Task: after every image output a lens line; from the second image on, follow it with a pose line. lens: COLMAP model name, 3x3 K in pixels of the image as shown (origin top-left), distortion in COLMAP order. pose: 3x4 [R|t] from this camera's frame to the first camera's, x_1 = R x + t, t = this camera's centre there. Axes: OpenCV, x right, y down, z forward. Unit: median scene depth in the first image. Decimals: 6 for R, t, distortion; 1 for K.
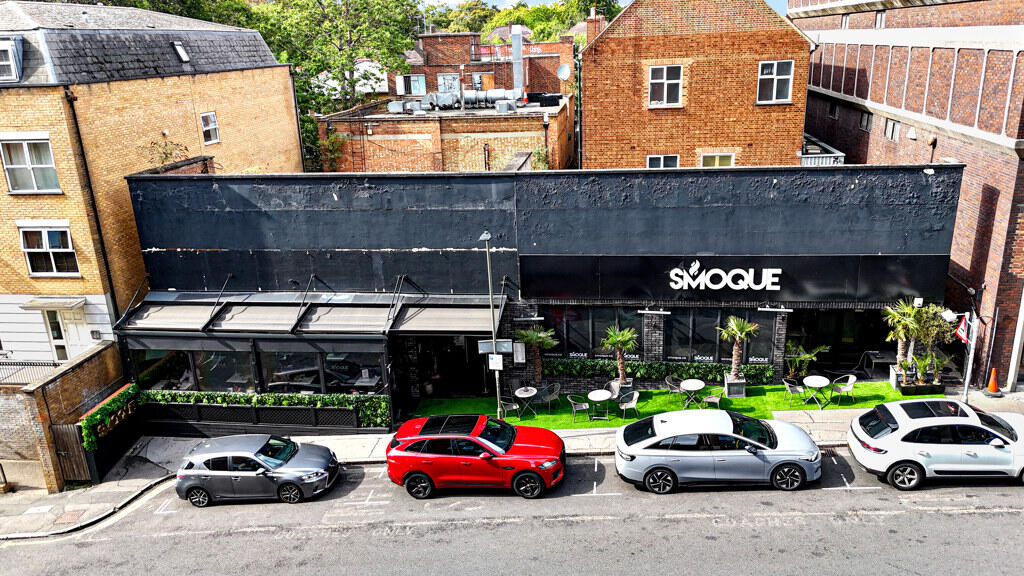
lens RADIAL K [[765.3, 0, 514.0], [0, 765.3, 288.7], [0, 0, 1]] dist [0.027972, -0.013099]
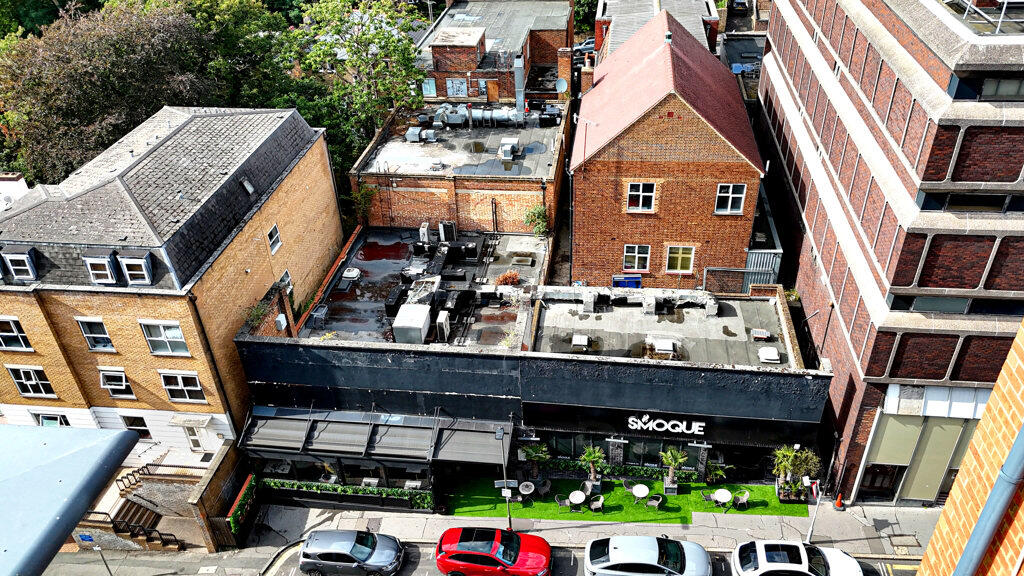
lens RADIAL K [[765.3, 0, 512.7], [0, 765.3, 288.1], [0, 0, 1]] dist [0.027972, -0.013099]
pose [[0.999999, -0.001441, -0.000734, -0.009304], [0.001588, 0.960705, 0.277567, -0.616385], [0.000305, -0.277568, 0.960706, -0.283804]]
